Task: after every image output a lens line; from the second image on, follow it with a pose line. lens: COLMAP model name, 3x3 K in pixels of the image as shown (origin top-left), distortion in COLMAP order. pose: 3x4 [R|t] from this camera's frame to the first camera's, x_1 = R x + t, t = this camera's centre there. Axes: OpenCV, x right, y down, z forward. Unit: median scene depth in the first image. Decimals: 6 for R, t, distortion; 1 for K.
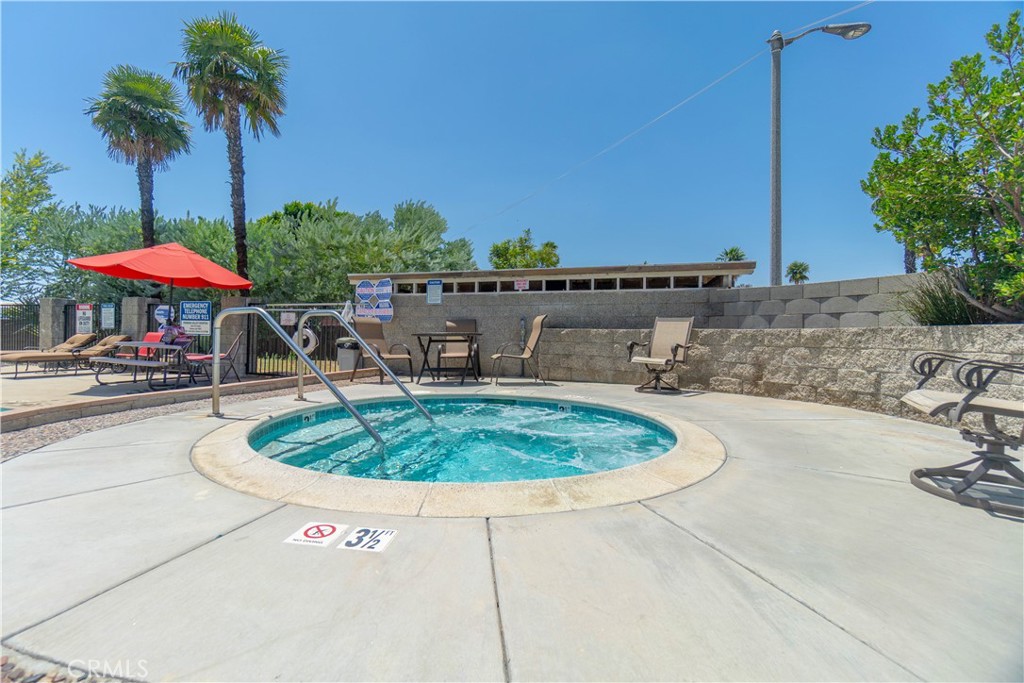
lens RADIAL K [[440.8, 0, 507.1], [0, 440.8, 341.0], [0, 0, 1]] dist [-0.010286, 0.001369]
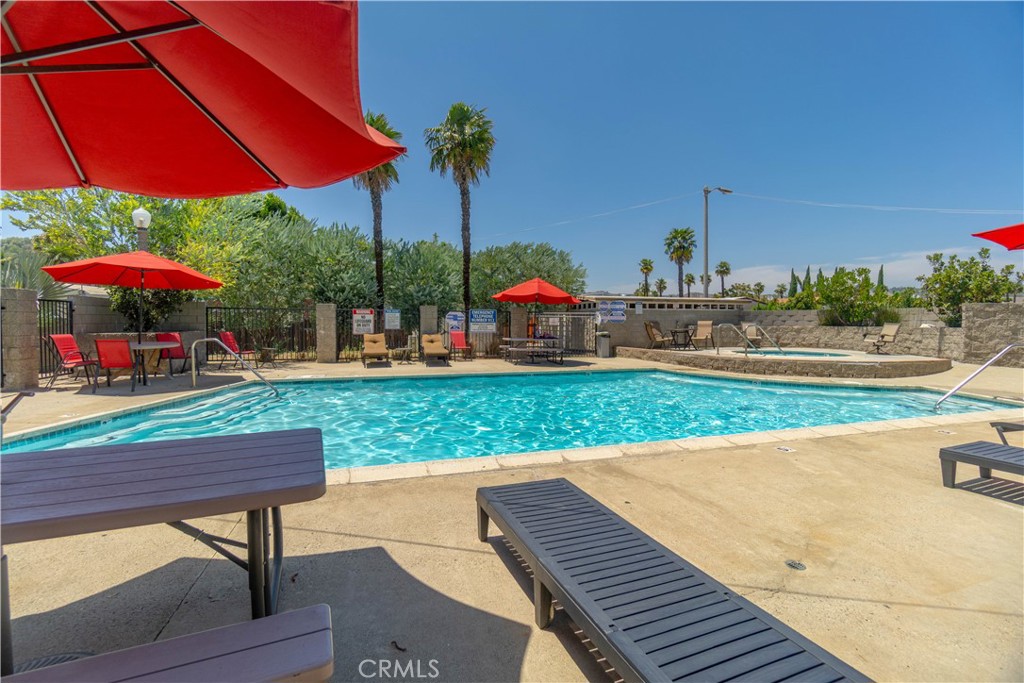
lens RADIAL K [[440.8, 0, 509.1], [0, 440.8, 335.2], [0, 0, 1]] dist [-0.010286, 0.001369]
pose [[0.825821, -0.031370, 0.563060, -1.389469], [0.016249, 0.999361, 0.031846, -0.046665], [-0.563699, -0.017150, 0.825803, -0.259068]]
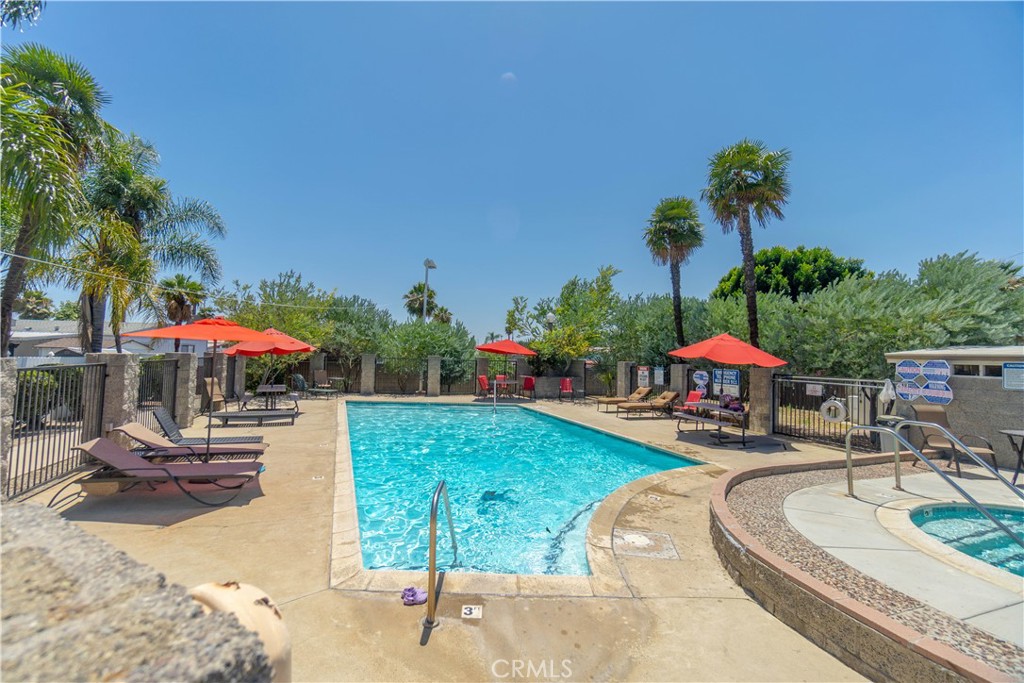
lens RADIAL K [[440.8, 0, 497.1], [0, 440.8, 337.8], [0, 0, 1]] dist [-0.010286, 0.001369]
pose [[0.591104, -0.032902, -0.805924, -0.054430], [-0.024431, 0.997979, -0.058662, -0.085970], [0.806225, 0.054365, 0.589105, -0.299842]]
